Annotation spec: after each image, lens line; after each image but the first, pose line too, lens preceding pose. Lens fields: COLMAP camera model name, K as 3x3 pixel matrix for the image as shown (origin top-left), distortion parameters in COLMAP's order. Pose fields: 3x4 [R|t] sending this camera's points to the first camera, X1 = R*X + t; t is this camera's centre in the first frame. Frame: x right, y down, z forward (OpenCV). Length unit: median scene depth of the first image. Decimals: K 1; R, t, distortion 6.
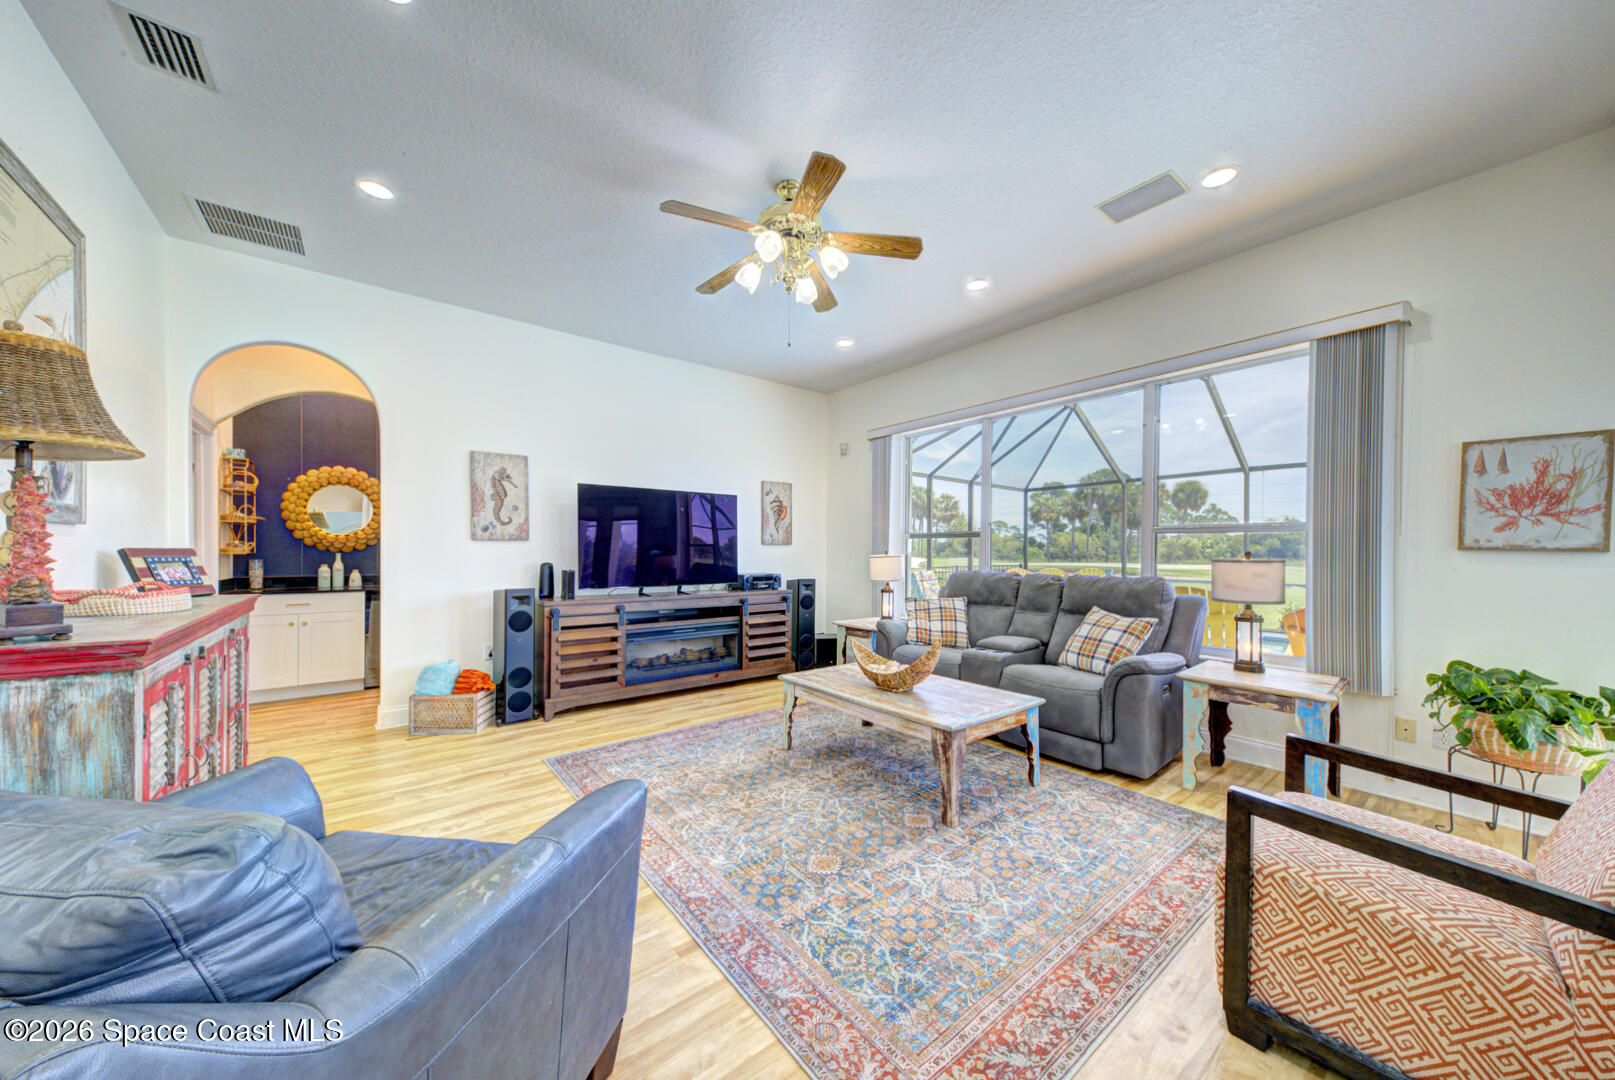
lens RADIAL K [[553.0, 0, 805.9], [0, 553.0, 552.4], [0, 0, 1]] dist [0.019187, -0.000350]
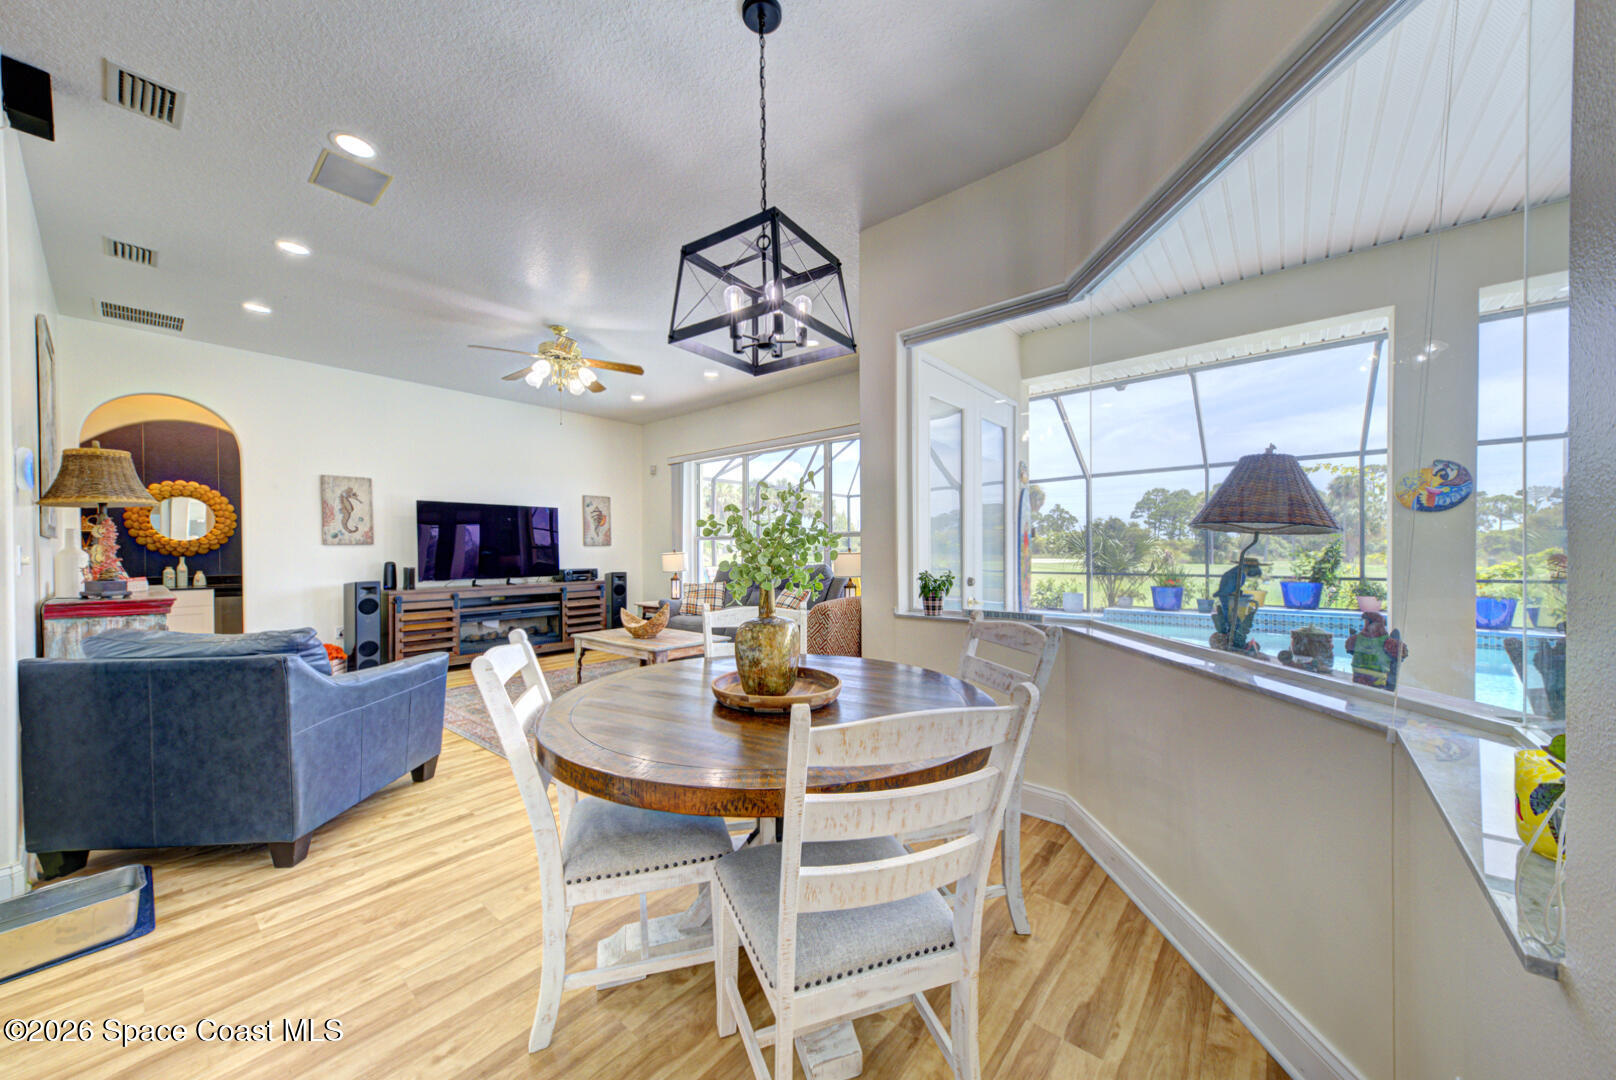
lens RADIAL K [[561.1, 0, 819.3], [0, 561.1, 555.5], [0, 0, 1]] dist [0.002779, -0.000136]
pose [[0.975113, -0.013086, 0.221323, 0.215202], [0.011311, 0.999893, 0.009289, 0.003138], [-0.221421, -0.006555, 0.975156, -0.490060]]
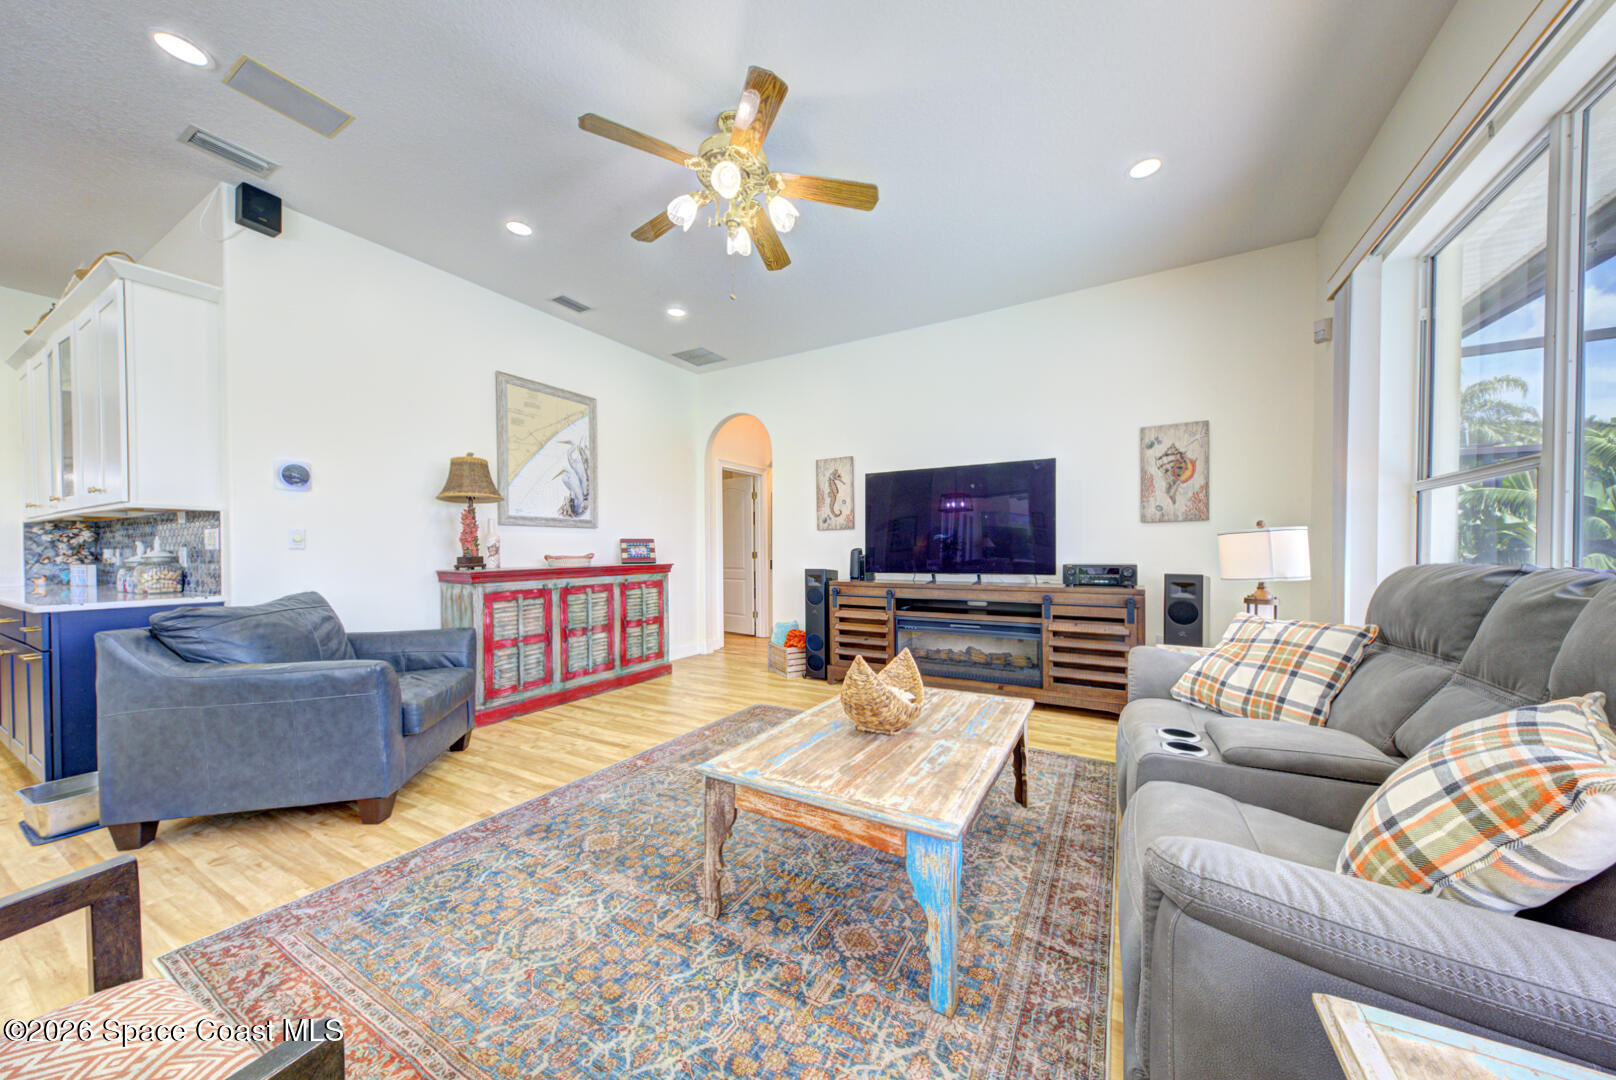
lens RADIAL K [[553.3, 0, 804.0], [0, 553.3, 553.7], [0, 0, 1]] dist [0.019187, -0.000350]
pose [[0.363535, 0.001414, -0.931580, 0.546473], [0.007308, 0.999964, 0.004370, 0.024778], [0.931552, -0.008396, 0.363511, 0.495189]]
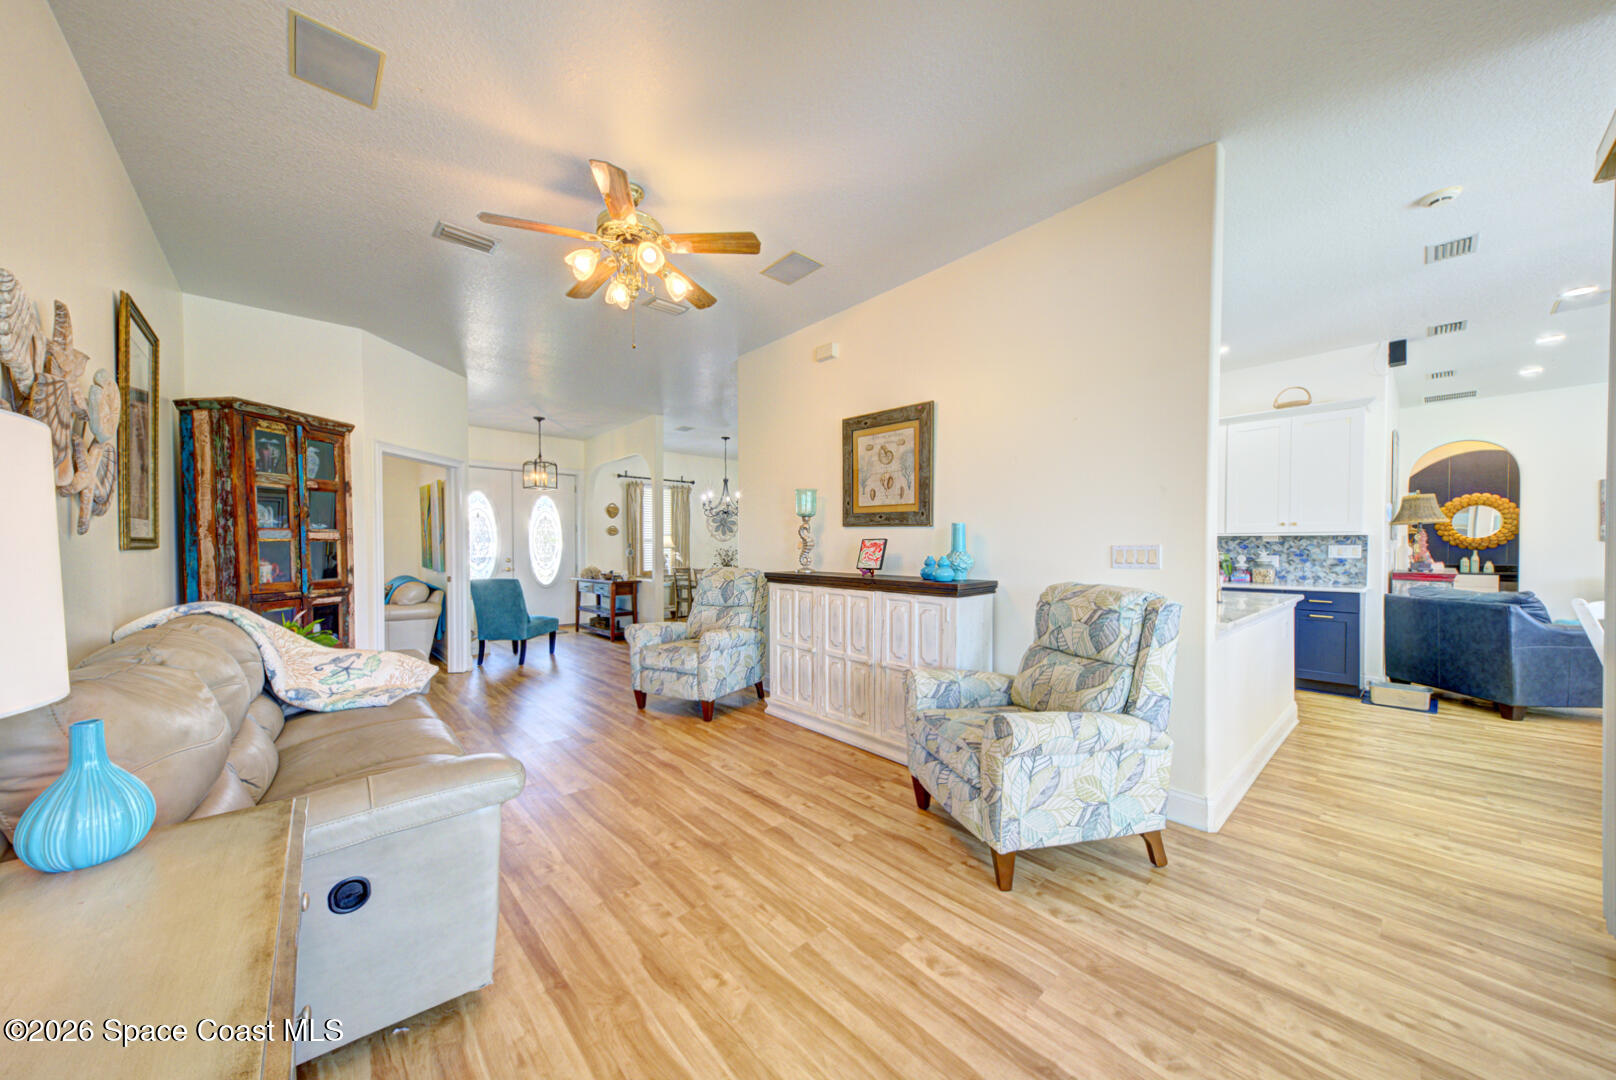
lens RADIAL K [[553.3, 0, 810.1], [0, 553.3, 549.2], [0, 0, 1]] dist [0.019187, -0.000350]
pose [[0.065025, 0.003366, -0.997878, 0.732549], [-0.003191, 0.999990, 0.003165, -0.000294], [0.997879, 0.002979, 0.065035, -1.122999]]
